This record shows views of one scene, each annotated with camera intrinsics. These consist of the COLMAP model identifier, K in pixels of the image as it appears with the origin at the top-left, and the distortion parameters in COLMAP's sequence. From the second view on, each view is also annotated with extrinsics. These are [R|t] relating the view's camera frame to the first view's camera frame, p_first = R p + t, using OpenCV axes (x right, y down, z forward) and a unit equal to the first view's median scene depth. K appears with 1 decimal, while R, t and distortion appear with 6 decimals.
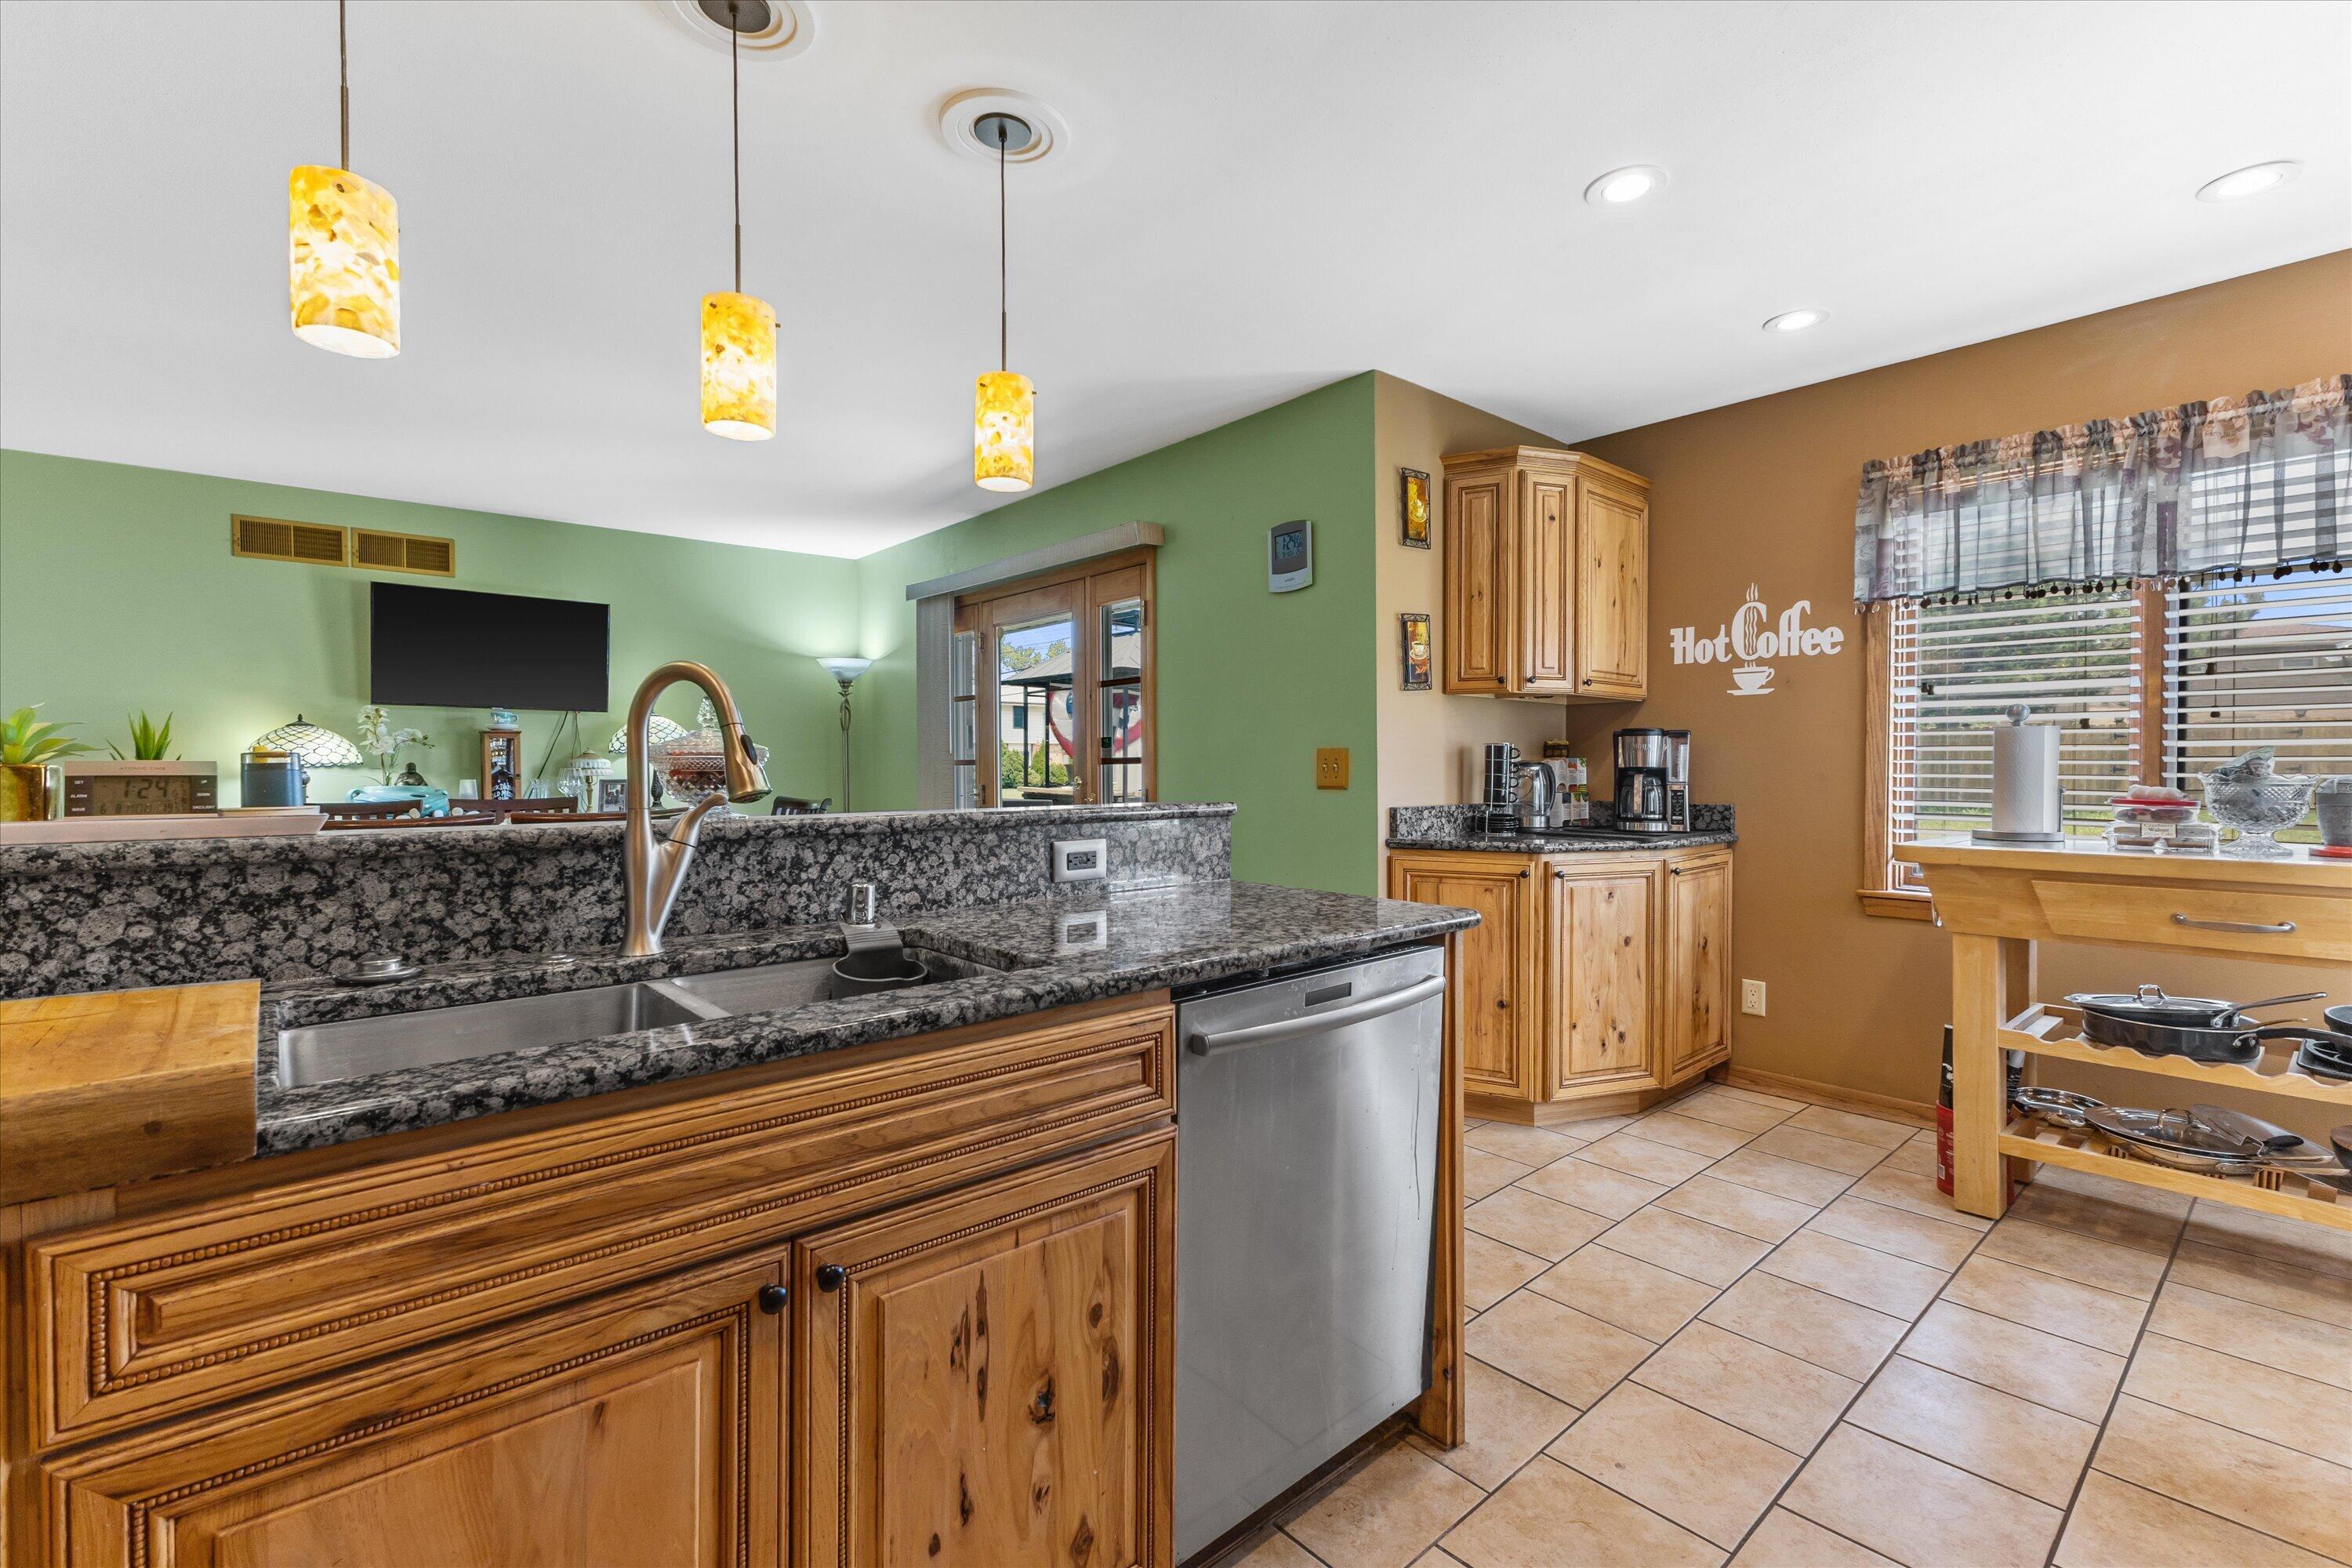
lens RADIAL K [[1021.4, 0, 1179.6], [0, 1021.4, 772.3], [0, 0, 1]] dist [0.006456, 0.000245]
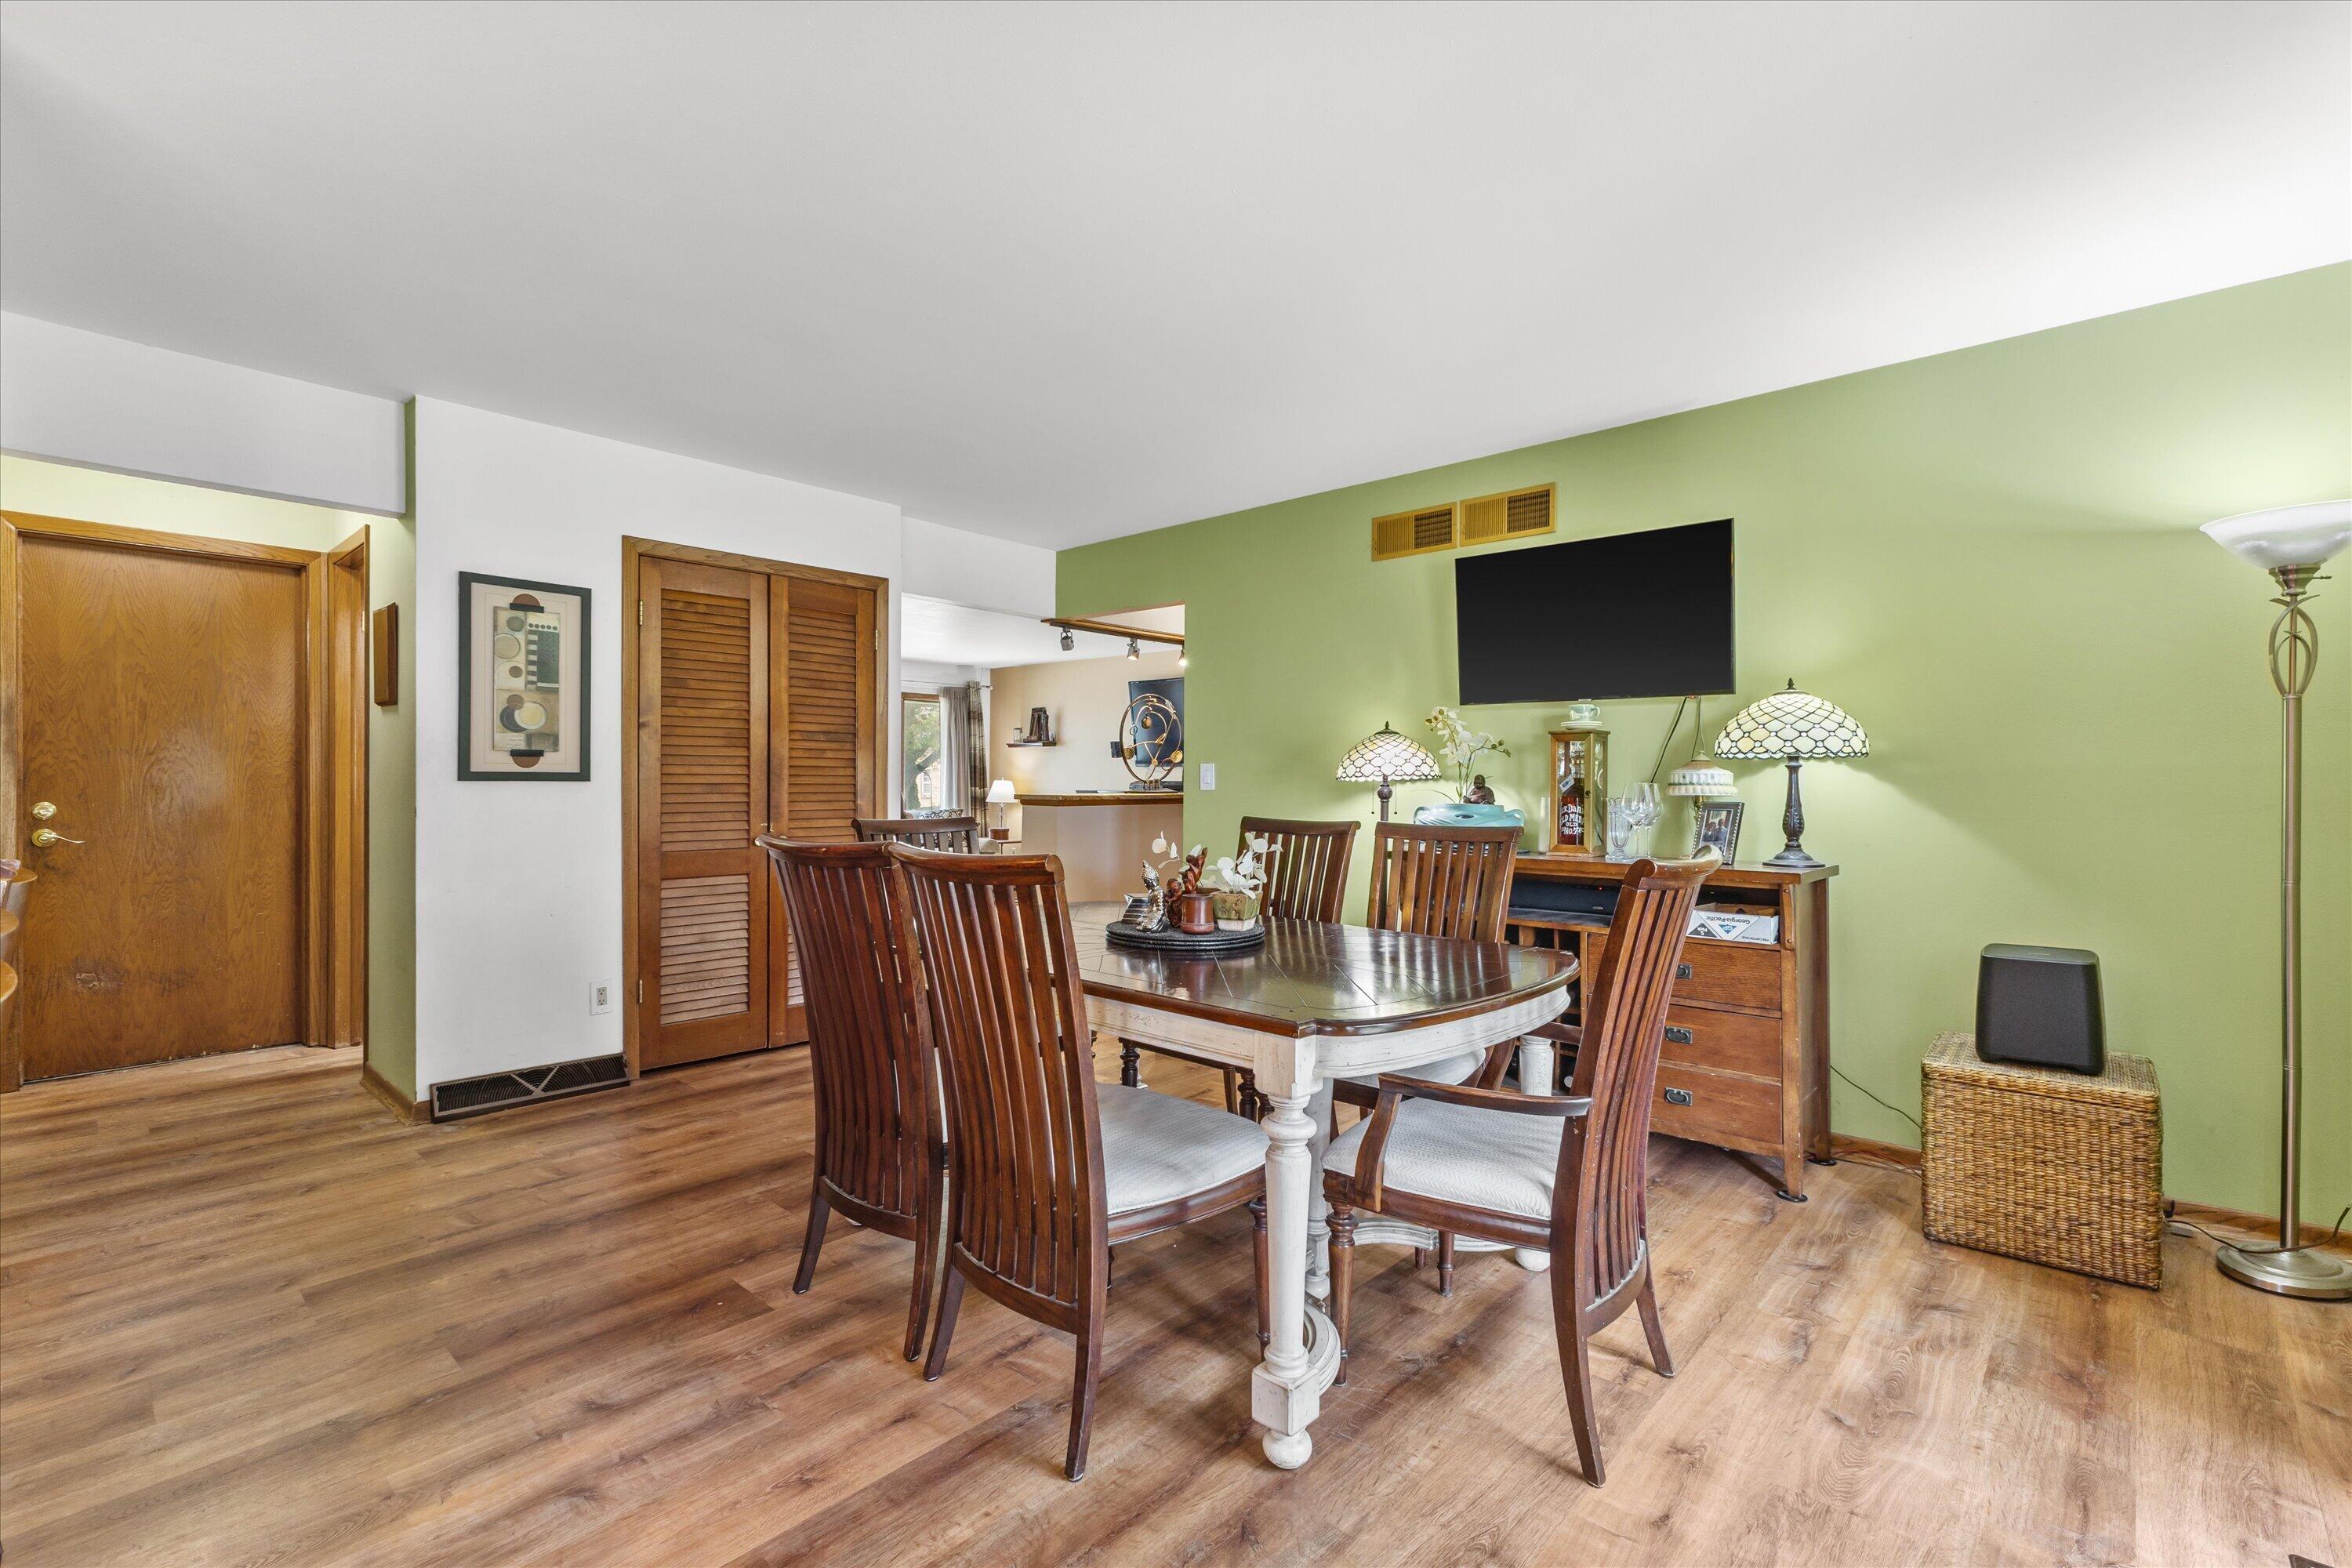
lens RADIAL K [[1039.7, 0, 1182.1], [0, 1039.7, 789.3], [0, 0, 1]] dist [0.003408, -0.000082]
pose [[0.116051, 0.011051, -0.993182, 0.051184], [-0.011994, 0.999881, 0.009725, -0.005434], [0.993171, 0.010783, 0.116169, 1.172656]]
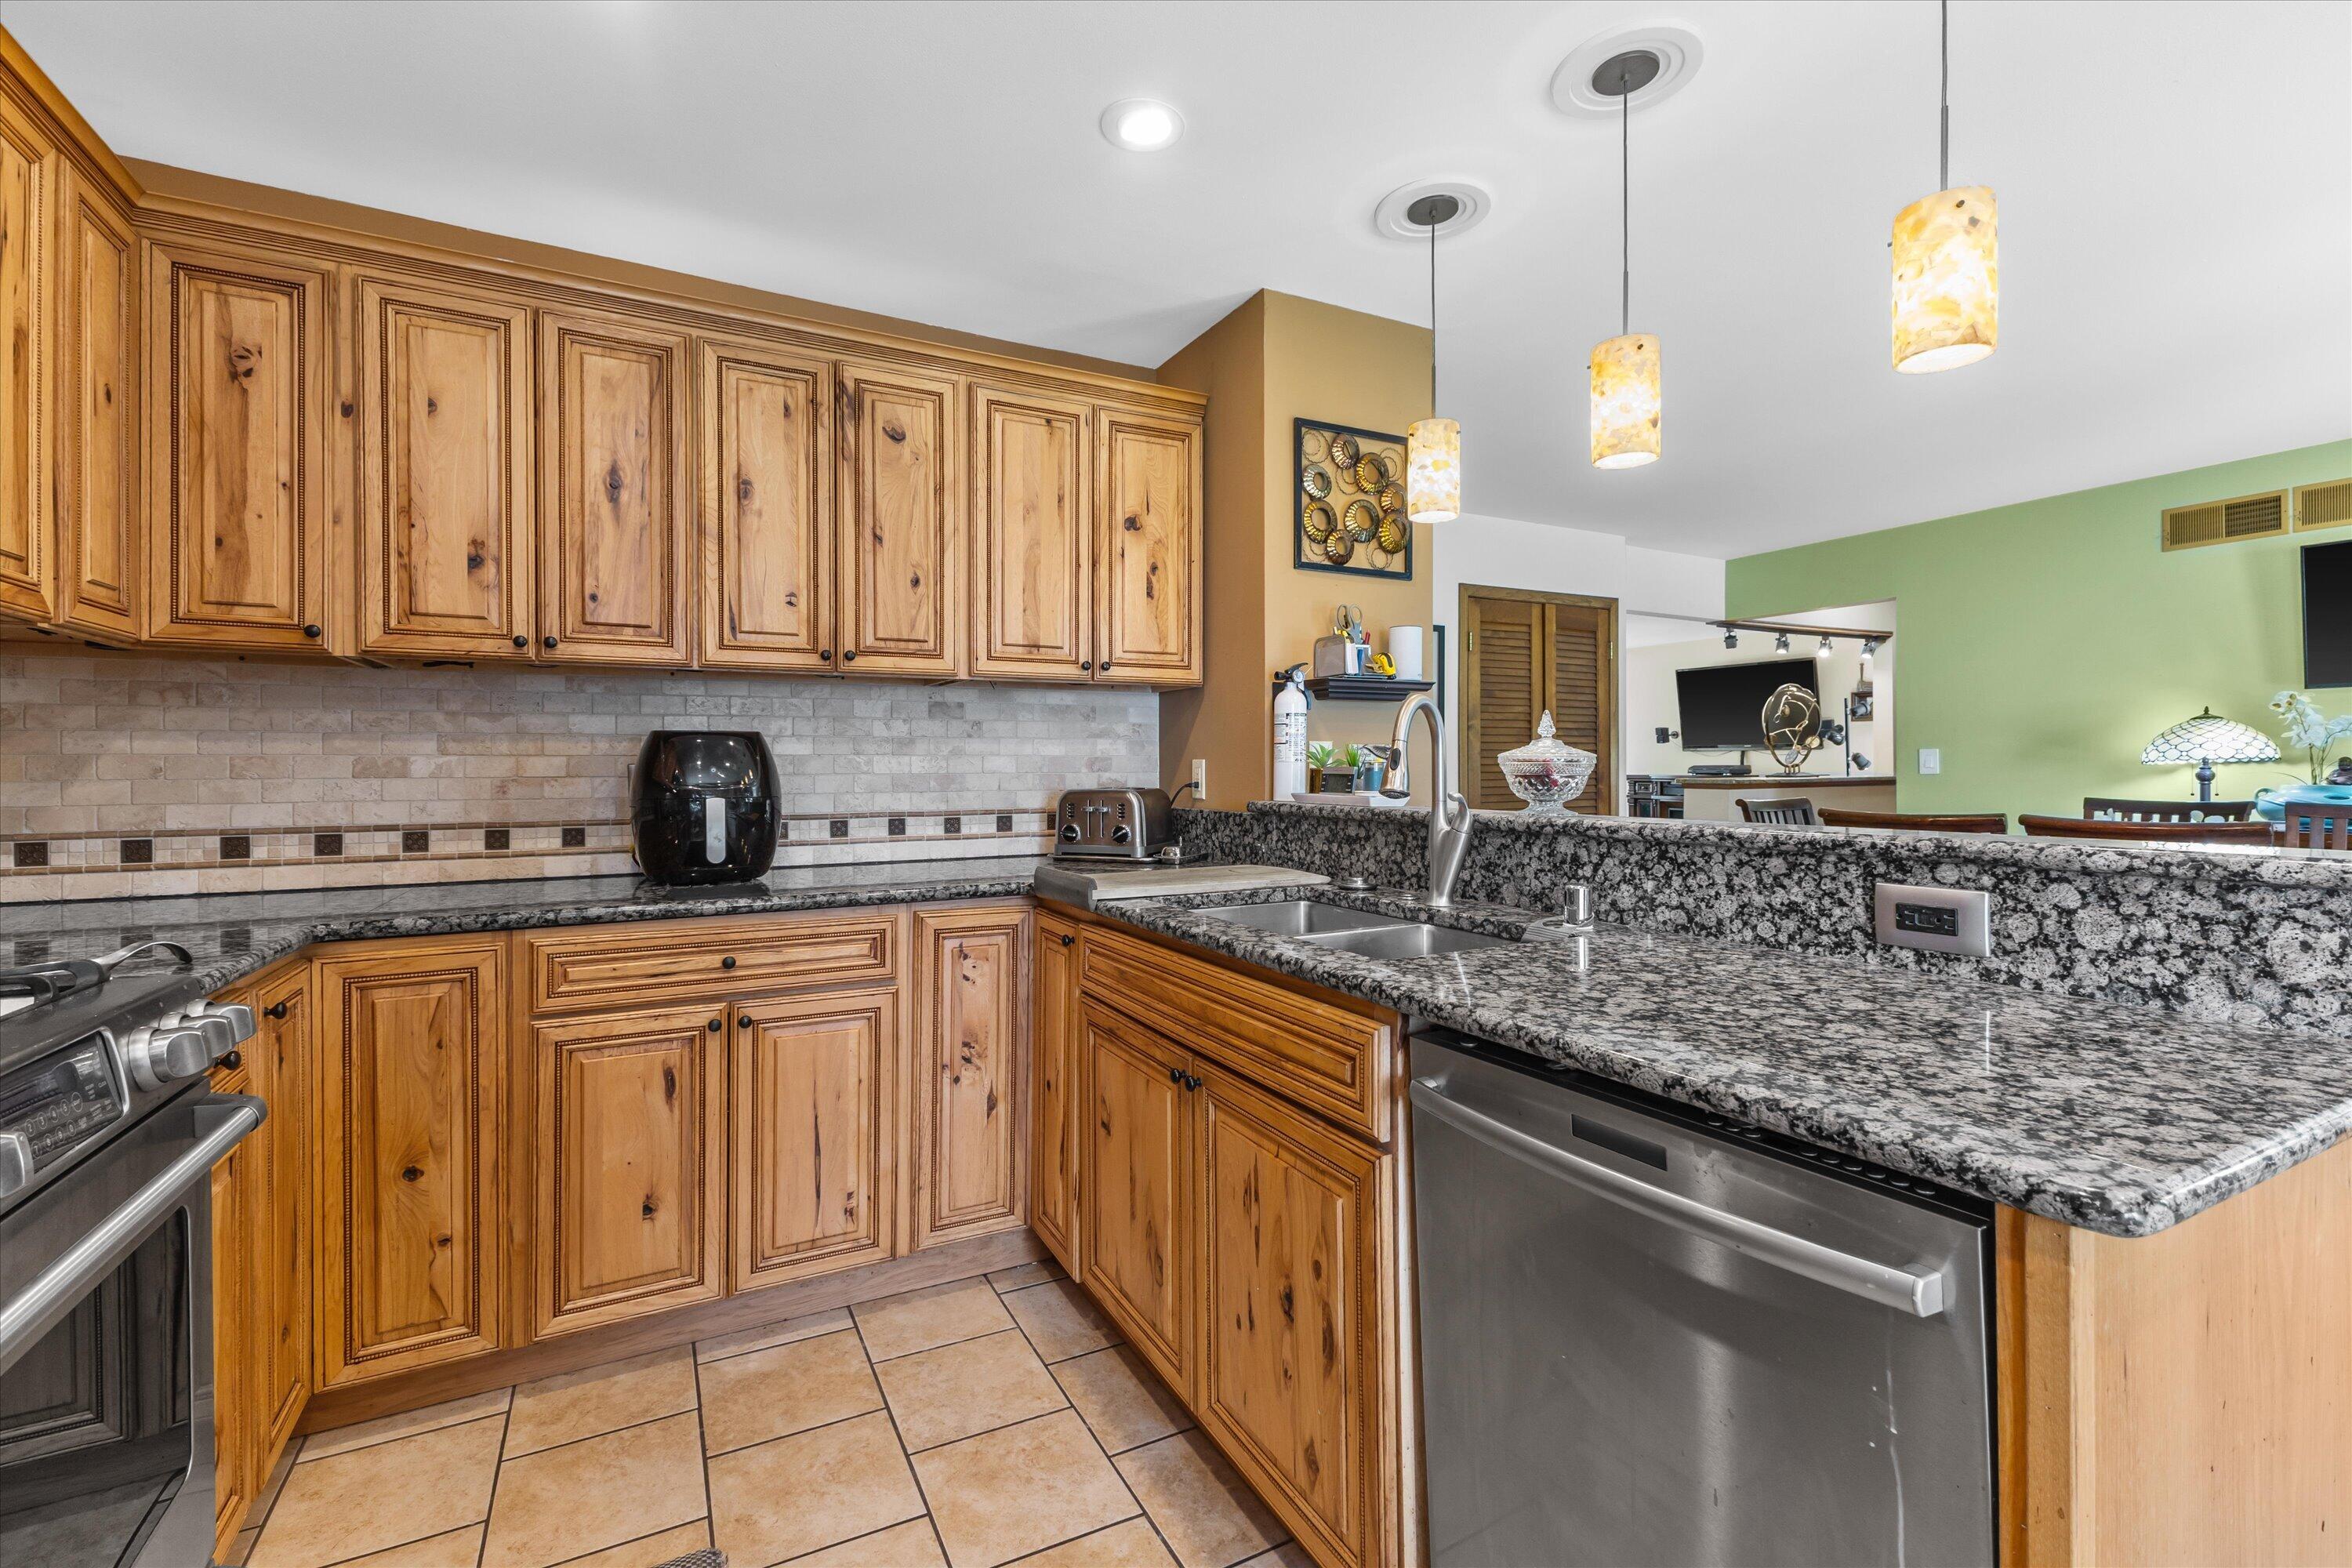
lens RADIAL K [[1021.4, 0, 1179.6], [0, 1021.4, 772.3], [0, 0, 1]] dist [0.006456, 0.000245]
pose [[-0.232286, 0.009763, -0.972599, 0.458508], [-0.000049, 0.999950, 0.010049, -0.008835], [0.972648, 0.002382, -0.232274, 0.496811]]
